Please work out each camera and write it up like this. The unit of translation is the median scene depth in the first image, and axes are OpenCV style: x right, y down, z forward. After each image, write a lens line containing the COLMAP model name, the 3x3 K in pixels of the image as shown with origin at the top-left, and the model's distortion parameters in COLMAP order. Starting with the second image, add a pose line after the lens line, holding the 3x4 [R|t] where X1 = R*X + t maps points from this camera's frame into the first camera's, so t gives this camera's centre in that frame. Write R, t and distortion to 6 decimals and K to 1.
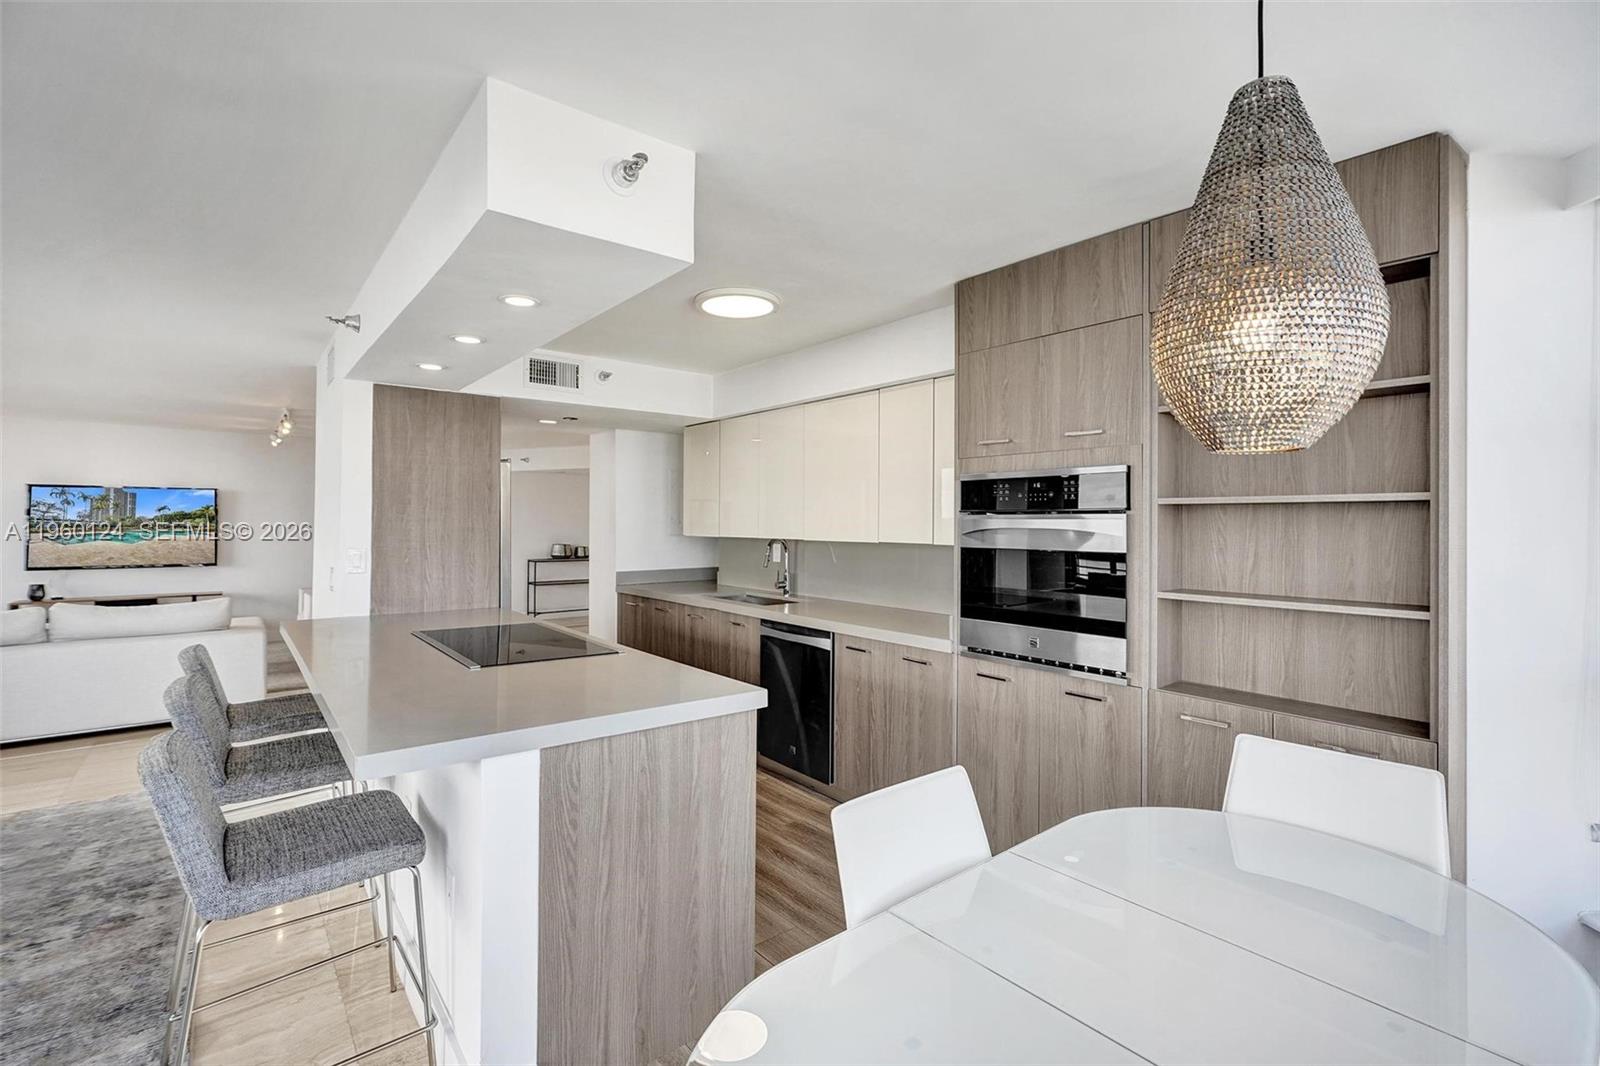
lens RADIAL K [[711.2, 0, 796.4], [0, 711.2, 520.9], [0, 0, 1]] dist [-0.006480, 0.002972]
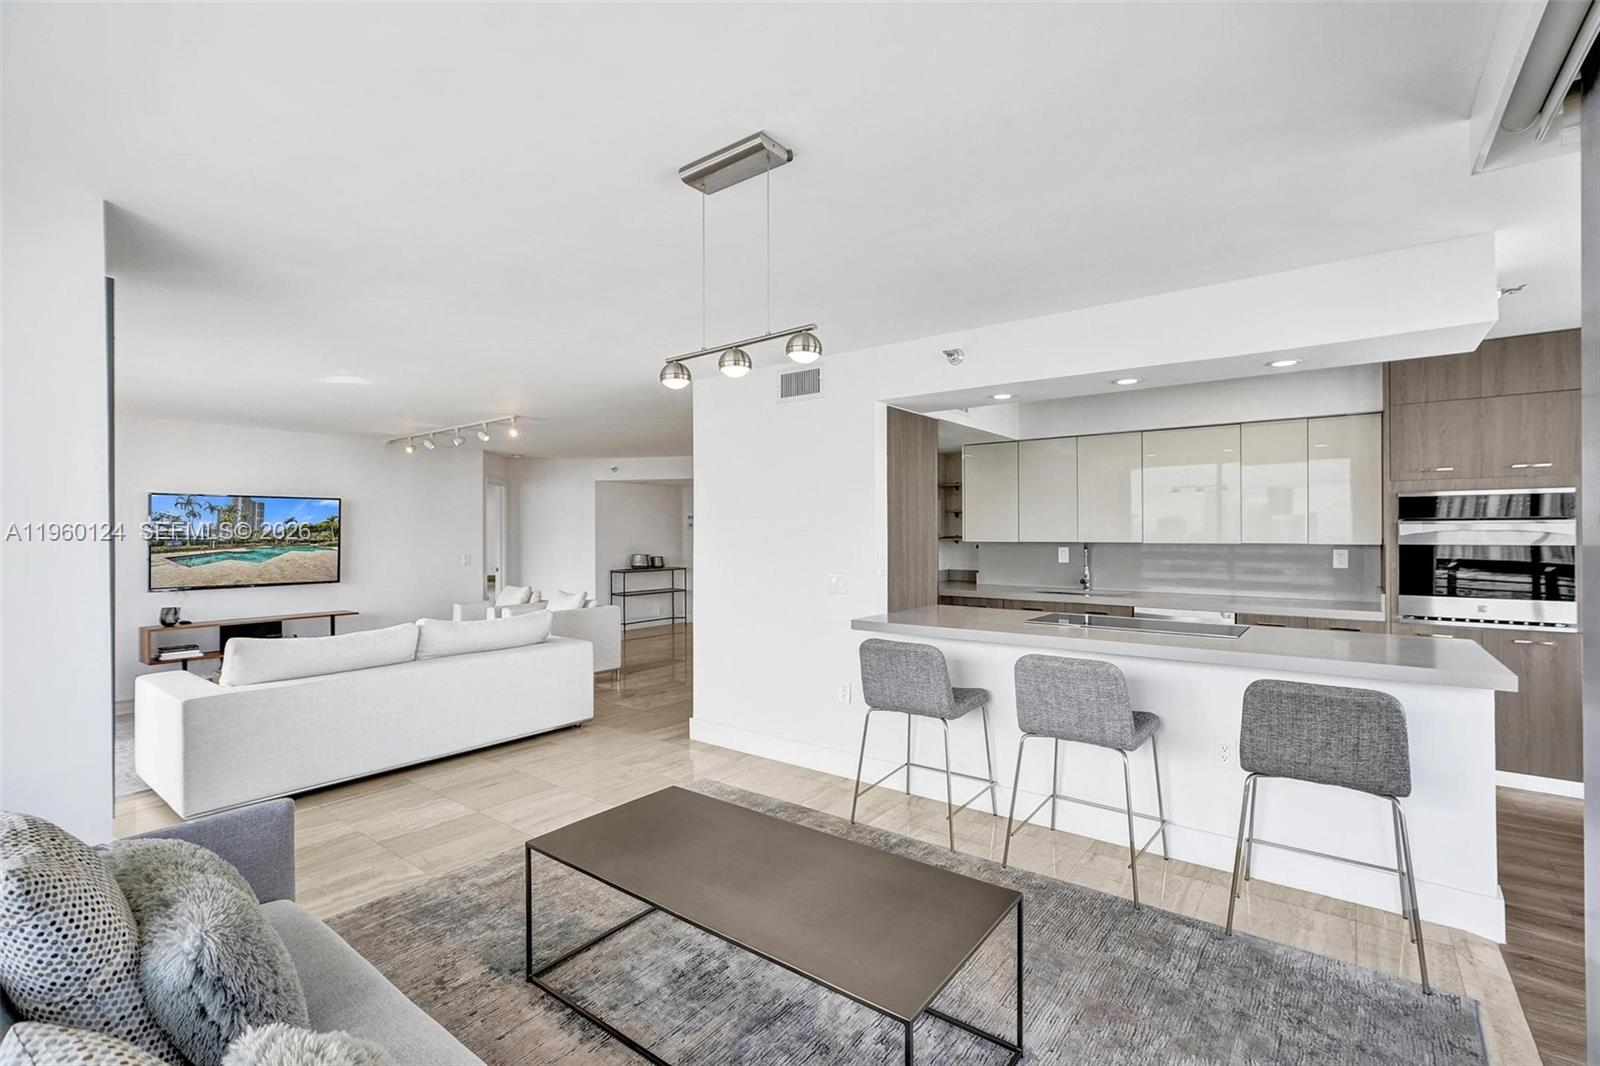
lens RADIAL K [[711.2, 0, 794.6], [0, 711.2, 530.2], [0, 0, 1]] dist [-0.006480, 0.002972]
pose [[0.973101, -0.009843, 0.230168, -0.499019], [0.009783, 0.999951, 0.001403, -0.001684], [-0.230171, 0.000887, 0.973150, -0.030712]]
